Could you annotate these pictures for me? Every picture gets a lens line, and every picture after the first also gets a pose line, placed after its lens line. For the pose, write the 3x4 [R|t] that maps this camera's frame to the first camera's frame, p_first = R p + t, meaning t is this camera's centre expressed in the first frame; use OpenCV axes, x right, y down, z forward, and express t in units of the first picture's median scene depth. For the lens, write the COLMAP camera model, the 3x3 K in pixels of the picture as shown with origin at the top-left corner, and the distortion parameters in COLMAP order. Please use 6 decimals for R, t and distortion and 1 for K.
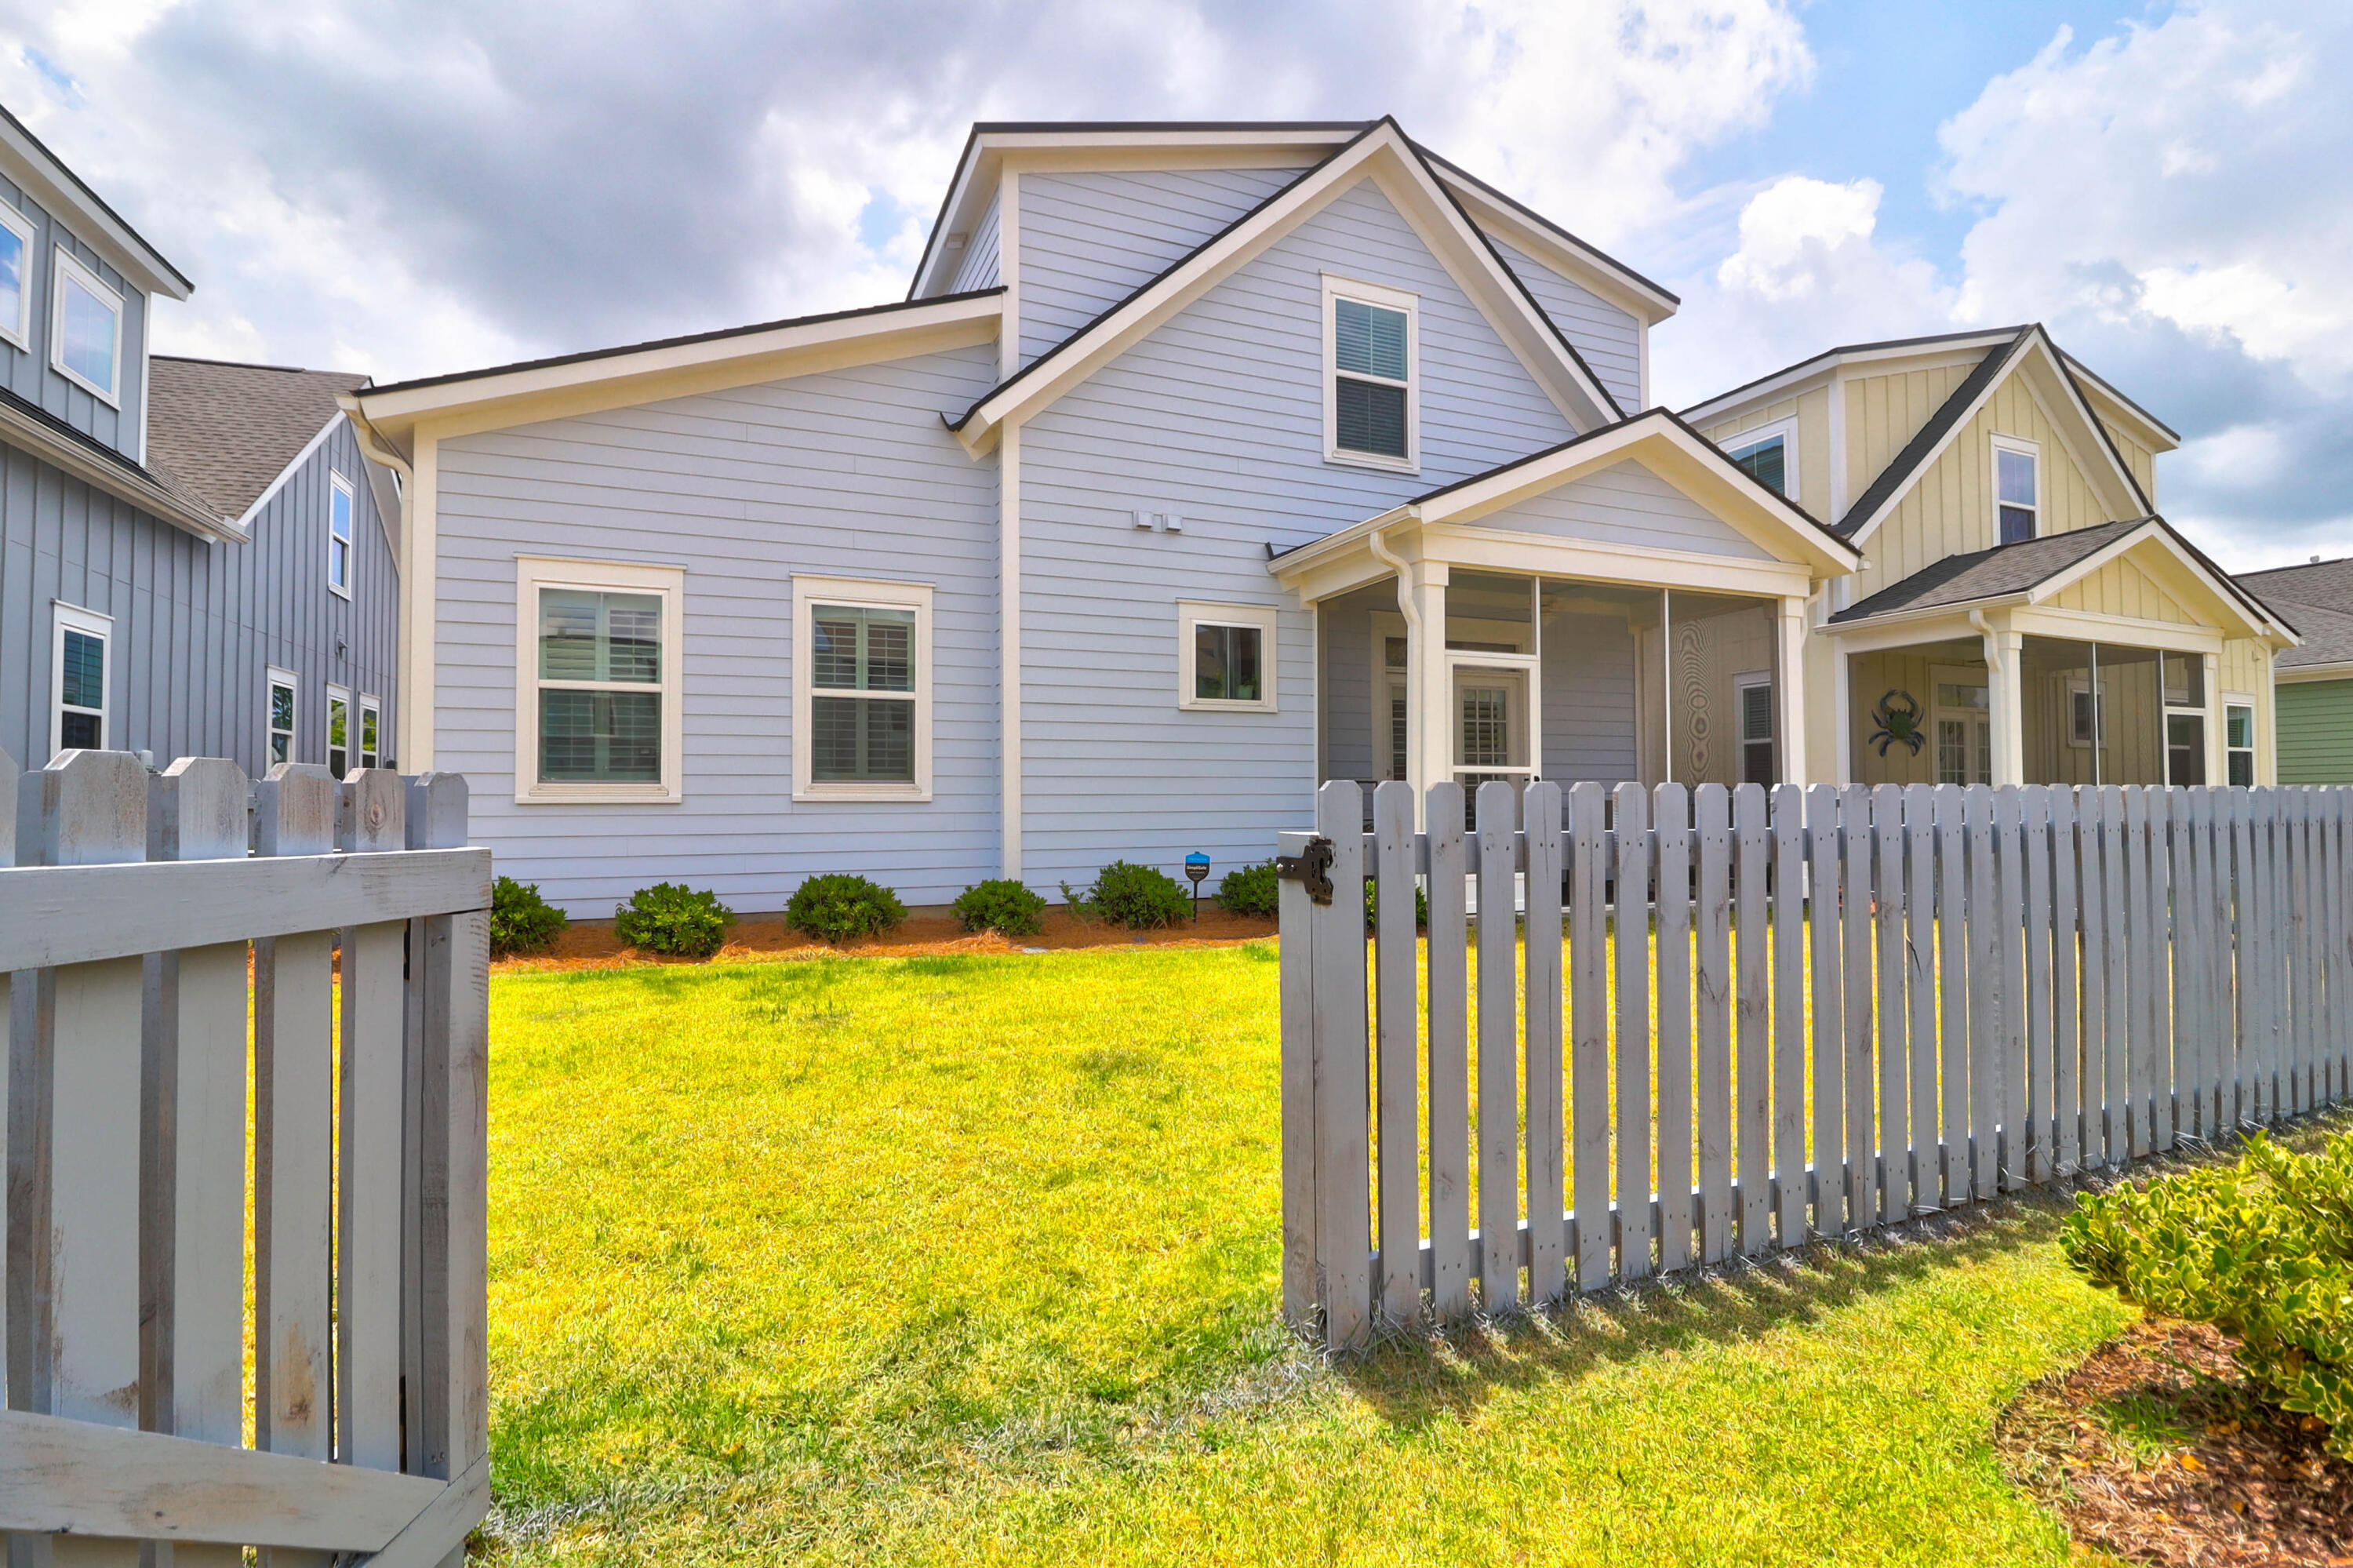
lens RADIAL K [[1096.6, 0, 1171.5], [0, 1096.6, 771.1], [0, 0, 1]] dist [0.003787, -0.015912]
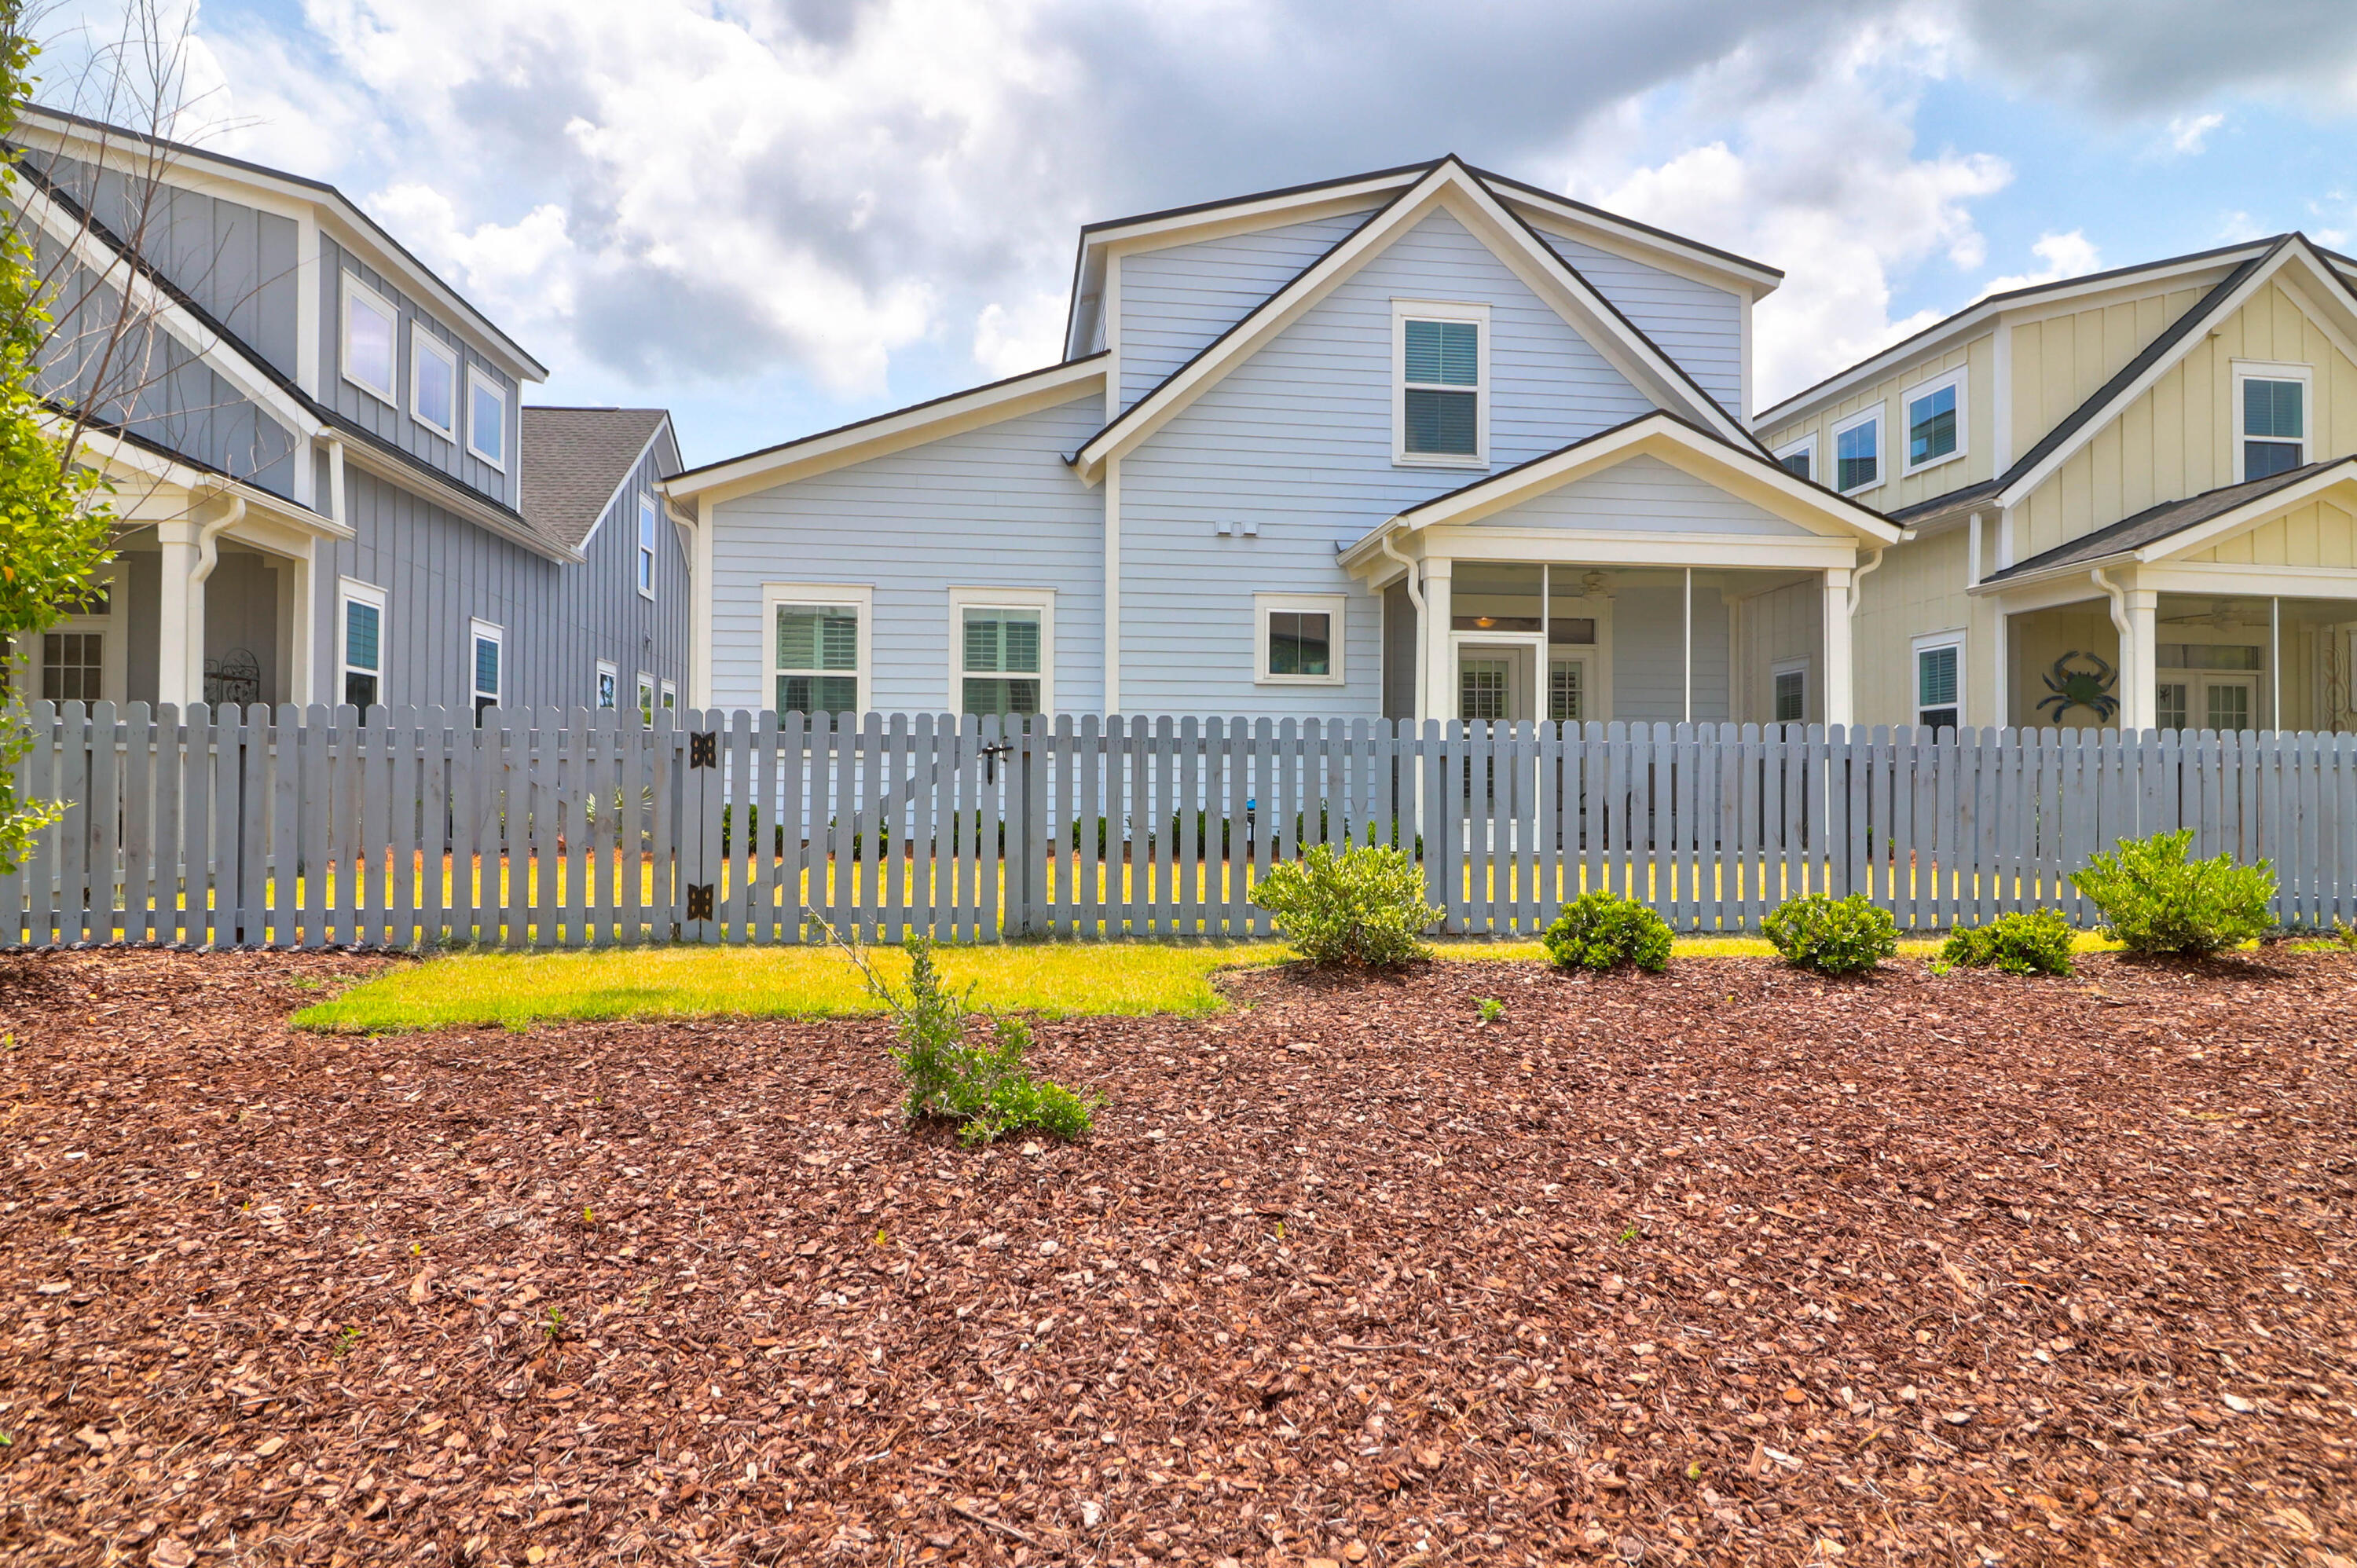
lens RADIAL K [[1371.5, 0, 1178.2], [0, 1371.5, 772.3], [0, 0, 1]] dist [-0.004235, -0.001004]
pose [[0.963013, 0.002354, -0.269444, 0.308516], [-0.000200, 0.999968, 0.008022, 0.026564], [0.269454, -0.007672, 0.962983, -0.437158]]
